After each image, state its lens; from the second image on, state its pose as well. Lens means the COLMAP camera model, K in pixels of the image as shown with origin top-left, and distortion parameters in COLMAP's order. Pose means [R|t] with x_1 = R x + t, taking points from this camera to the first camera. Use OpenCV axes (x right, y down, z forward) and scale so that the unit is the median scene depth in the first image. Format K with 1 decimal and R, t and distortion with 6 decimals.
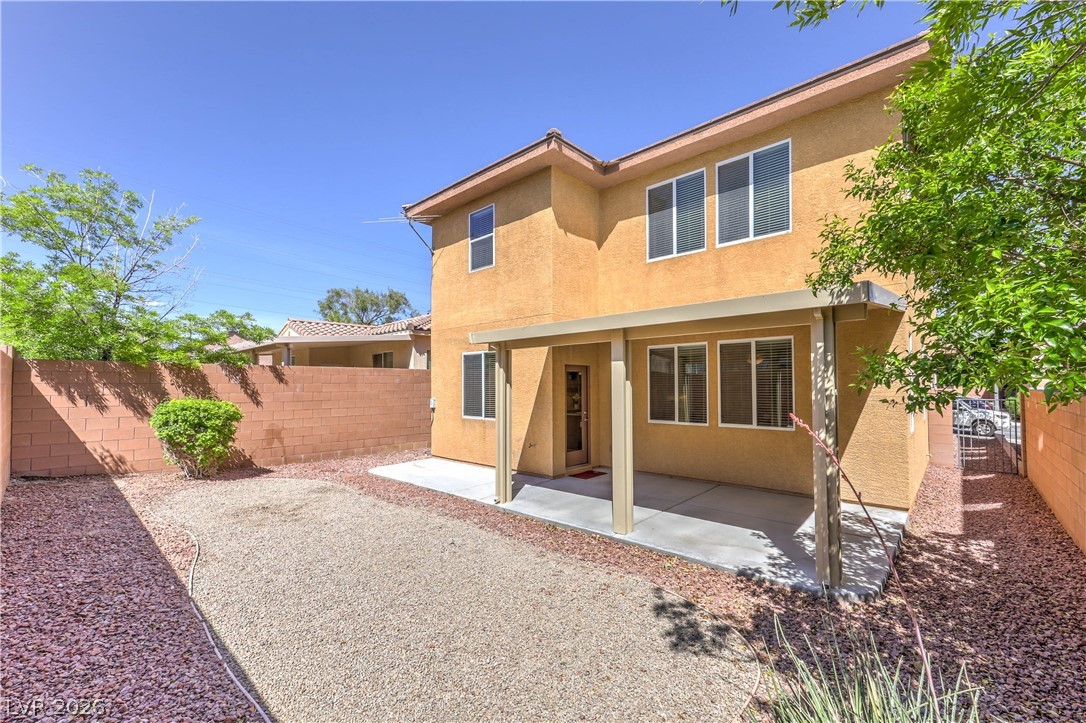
lens RADIAL K [[448.2, 0, 554.6], [0, 448.2, 377.9], [0, 0, 1]] dist [0.008410, 0.000560]
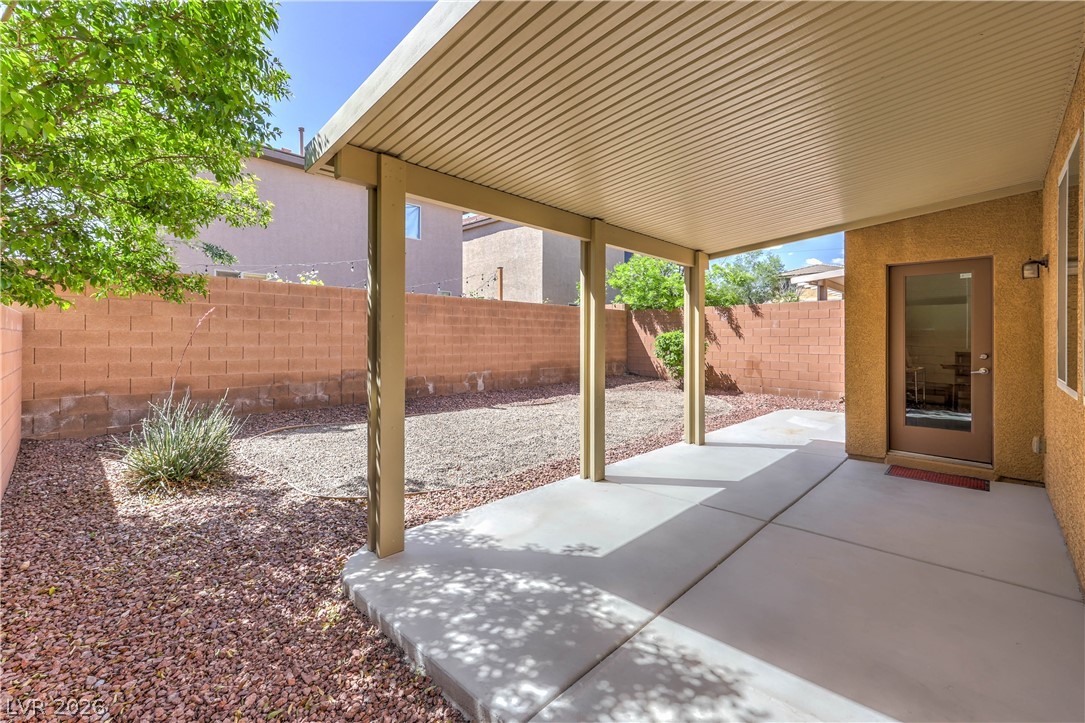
lens RADIAL K [[464.1, 0, 544.9], [0, 464.1, 337.9], [0, 0, 1]] dist [0.014292, 0.000012]
pose [[-0.049890, 0.001845, -0.998753, 0.689405], [0.015300, 0.999882, 0.001083, 0.059131], [0.998638, -0.015226, -0.049913, 0.662268]]
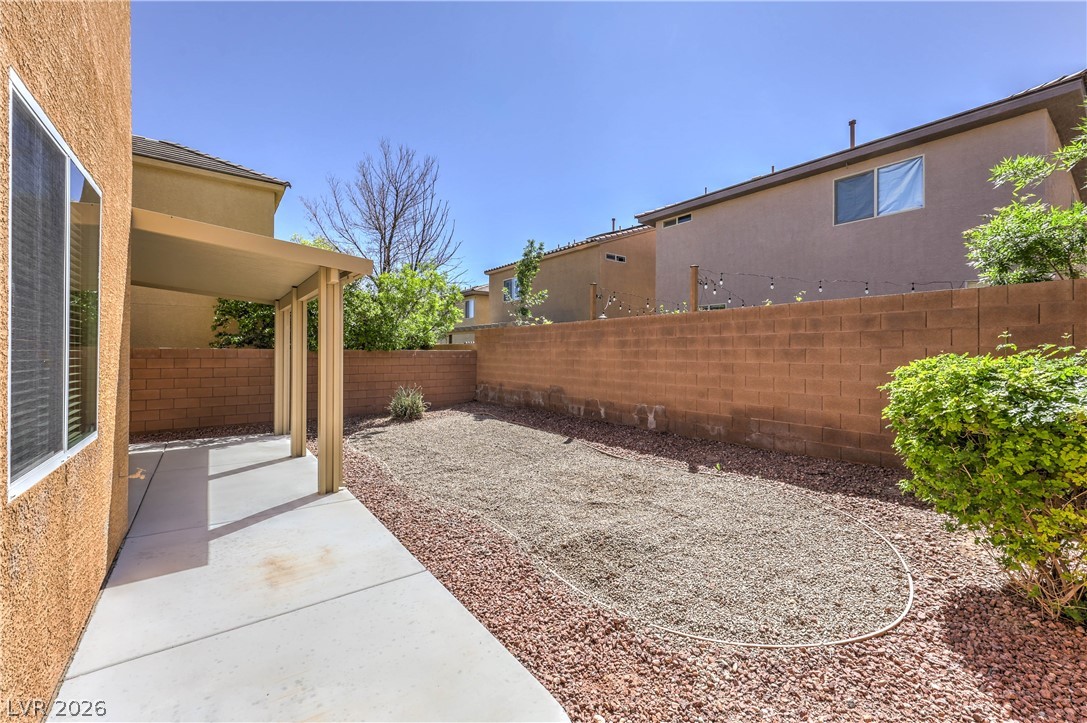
lens RADIAL K [[428.9, 0, 553.6], [0, 428.9, 356.7], [0, 0, 1]] dist [-0.000344, -0.000028]
pose [[-0.985111, -0.000723, 0.171917, -0.509505], [-0.002955, 0.999915, -0.012730, 0.055298], [-0.171893, -0.013048, -0.985029, 1.391598]]
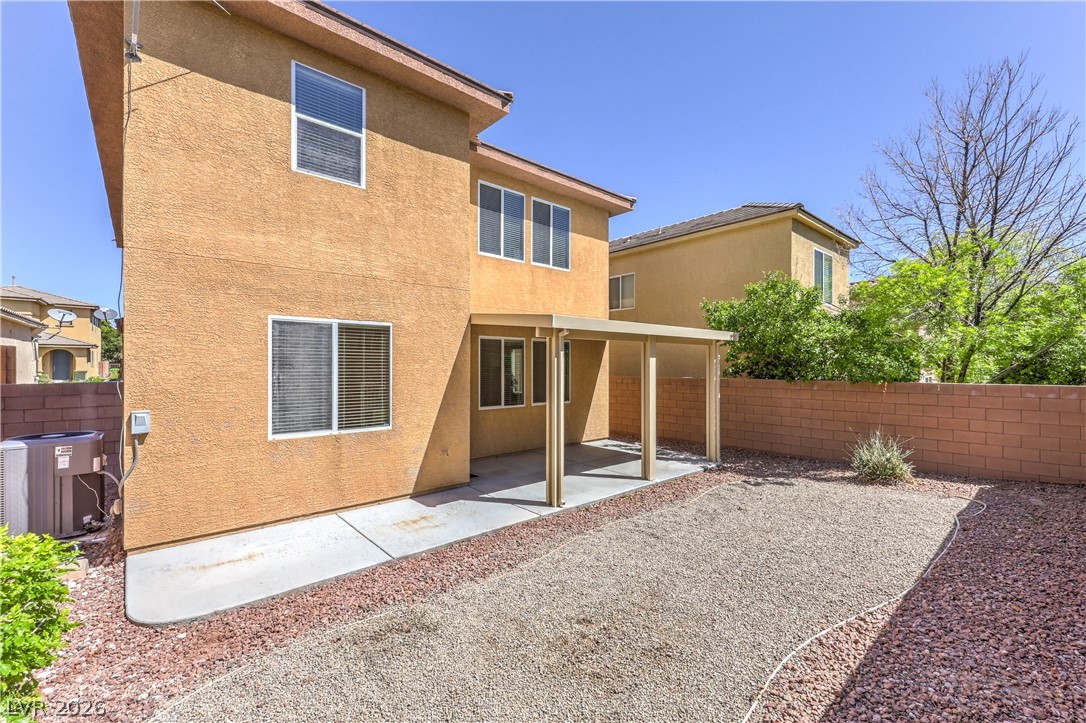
lens RADIAL K [[448.2, 0, 549.0], [0, 448.2, 372.4], [0, 0, 1]] dist [0.008410, 0.000560]
pose [[0.127808, -0.006342, 0.991779, -0.859768], [-0.010764, 0.999912, 0.007781, 0.003231], [-0.991741, -0.011670, 0.127728, 0.769670]]
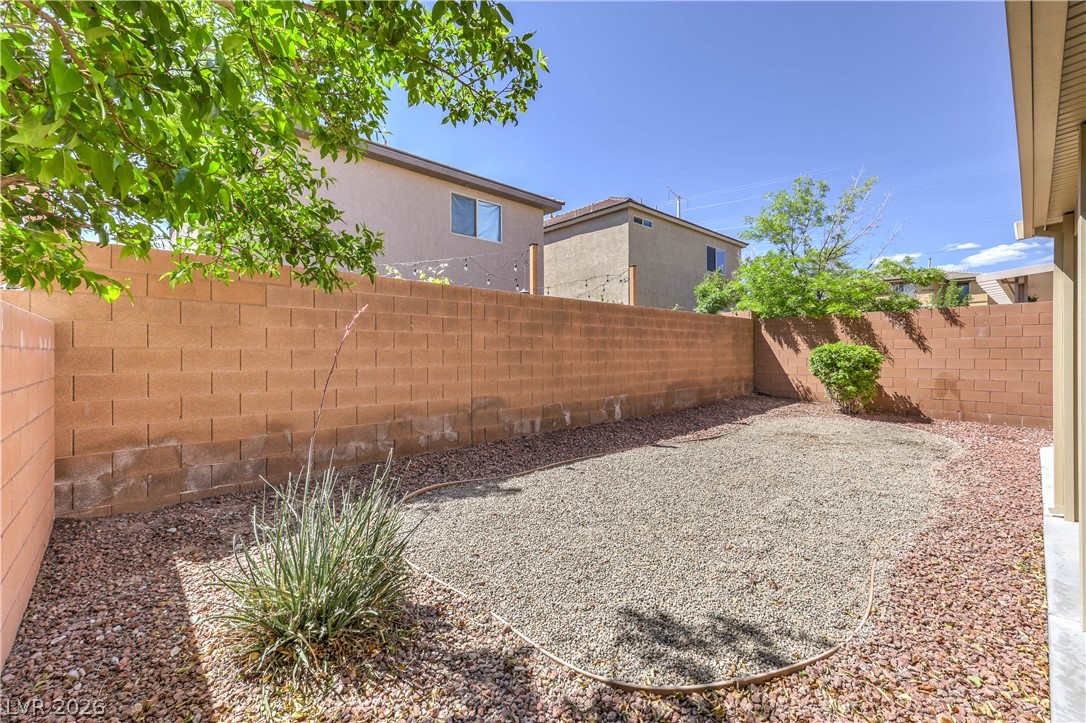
lens RADIAL K [[448.2, 0, 546.7], [0, 448.2, 353.4], [0, 0, 1]] dist [0.008410, 0.000560]
pose [[-0.094311, 0.006423, -0.995522, 0.418217], [0.023251, 0.999721, 0.004248, 0.050704], [0.995271, -0.022746, -0.094434, 0.364564]]
